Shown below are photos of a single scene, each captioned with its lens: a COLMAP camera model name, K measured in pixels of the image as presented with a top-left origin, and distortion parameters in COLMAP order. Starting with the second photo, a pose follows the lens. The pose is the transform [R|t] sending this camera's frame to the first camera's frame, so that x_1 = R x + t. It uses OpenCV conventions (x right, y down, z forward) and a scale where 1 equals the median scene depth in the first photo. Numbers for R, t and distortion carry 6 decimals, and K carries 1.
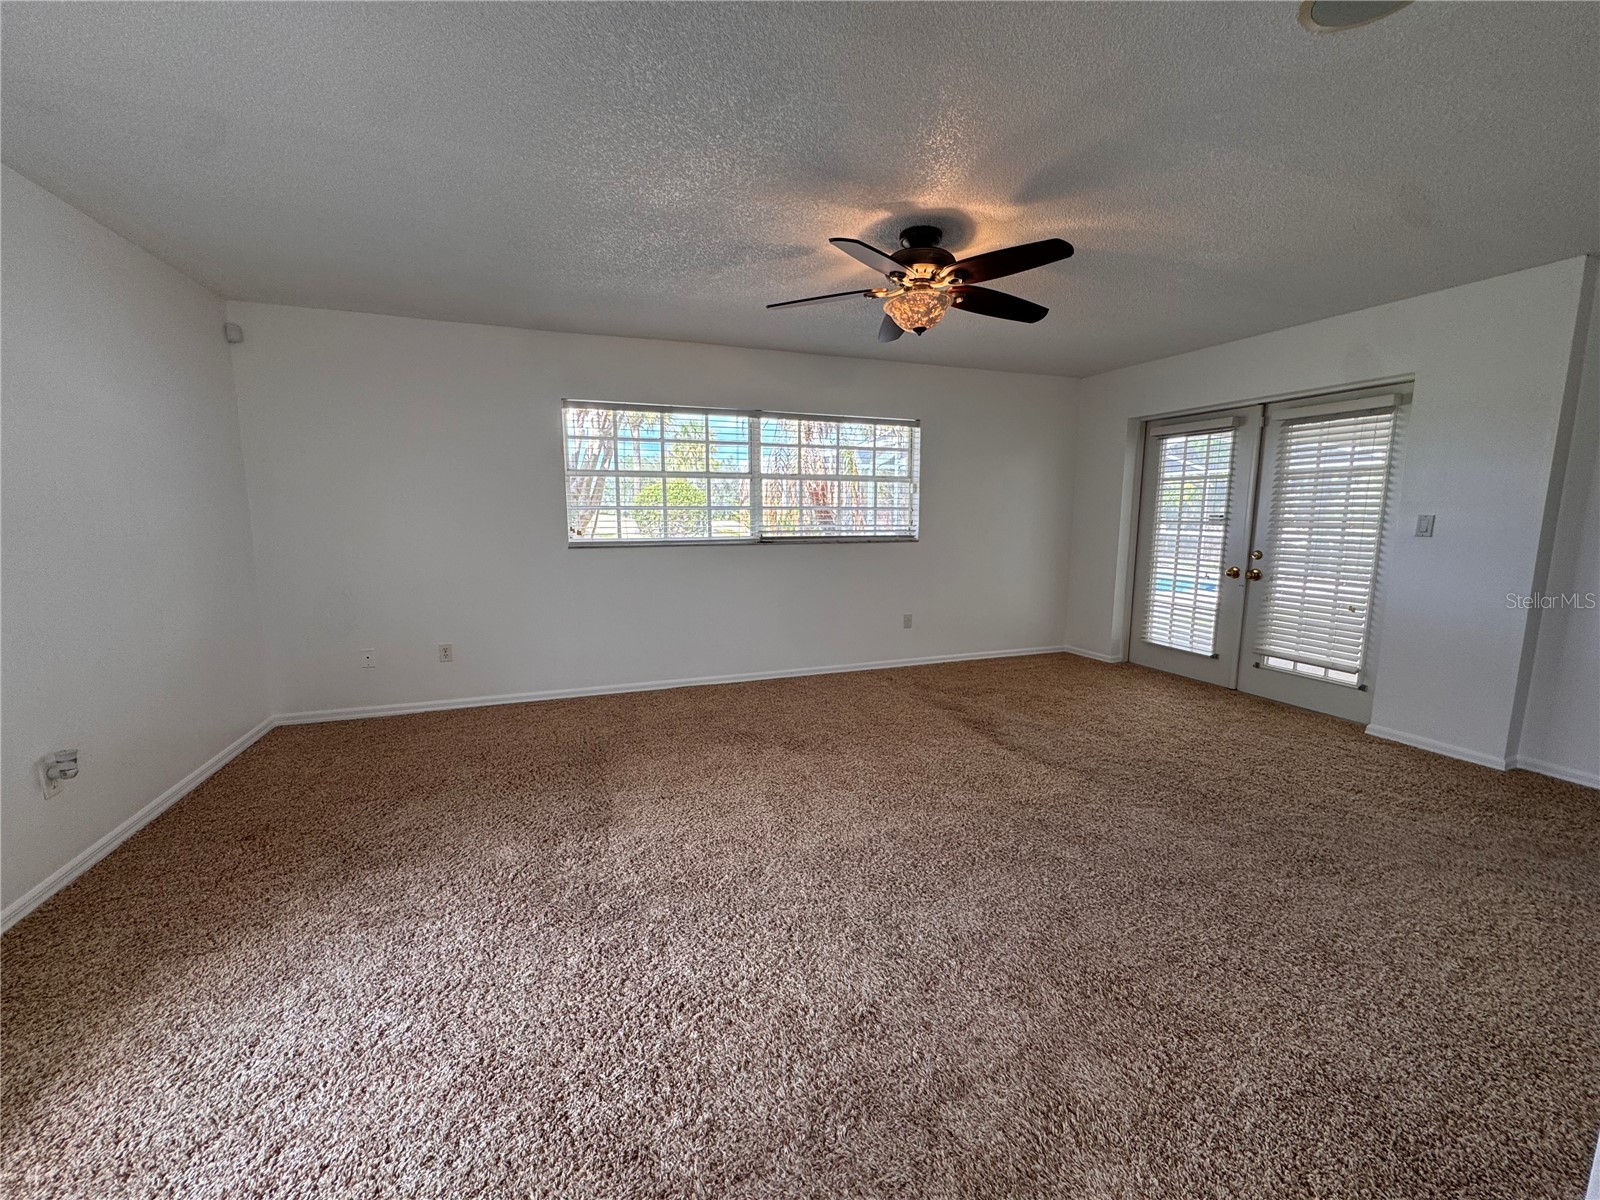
lens RADIAL K [[638.9, 0, 800.5], [0, 638.9, 602.0], [0, 0, 1]] dist [-0.002700, 0.000159]
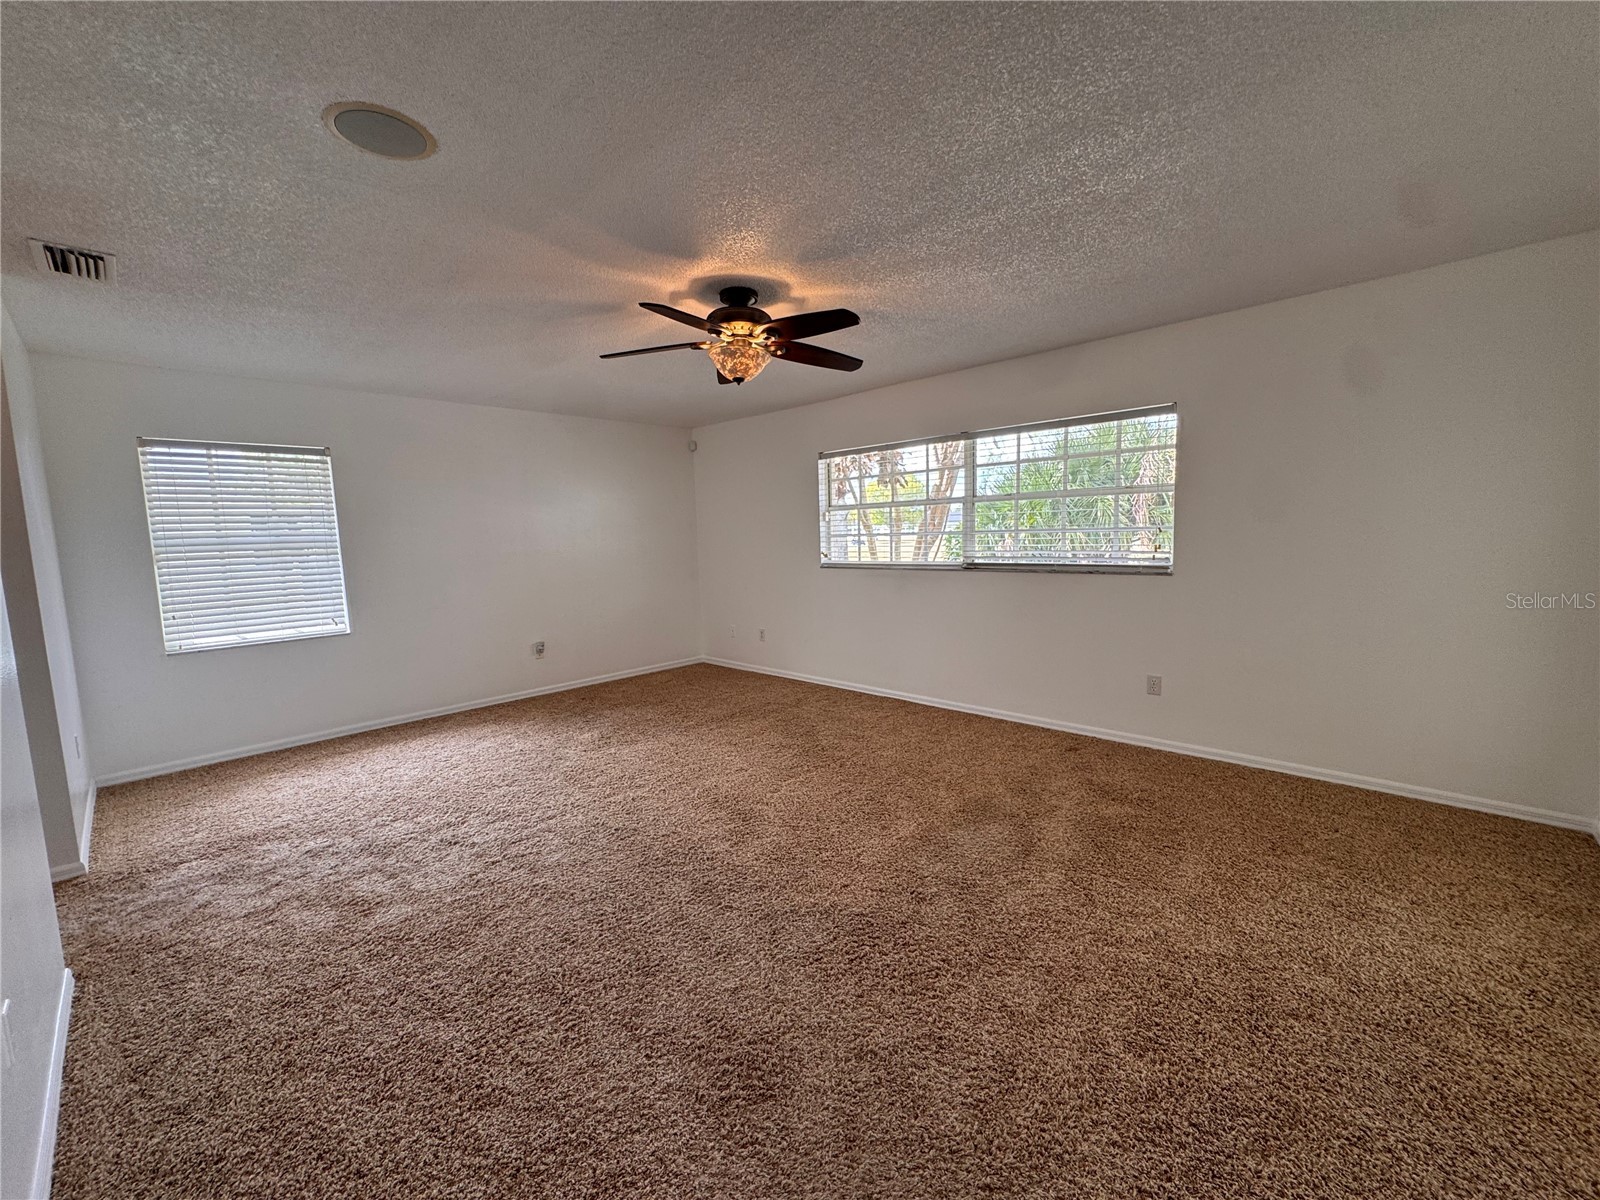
lens RADIAL K [[638.9, 0, 799.7], [0, 638.9, 601.1], [0, 0, 1]] dist [-0.002700, 0.000159]
pose [[0.440013, 0.081296, -0.894304, 0.700523], [-0.101588, 0.994007, 0.040377, -0.058588], [0.892227, 0.073084, 0.445634, 0.358247]]
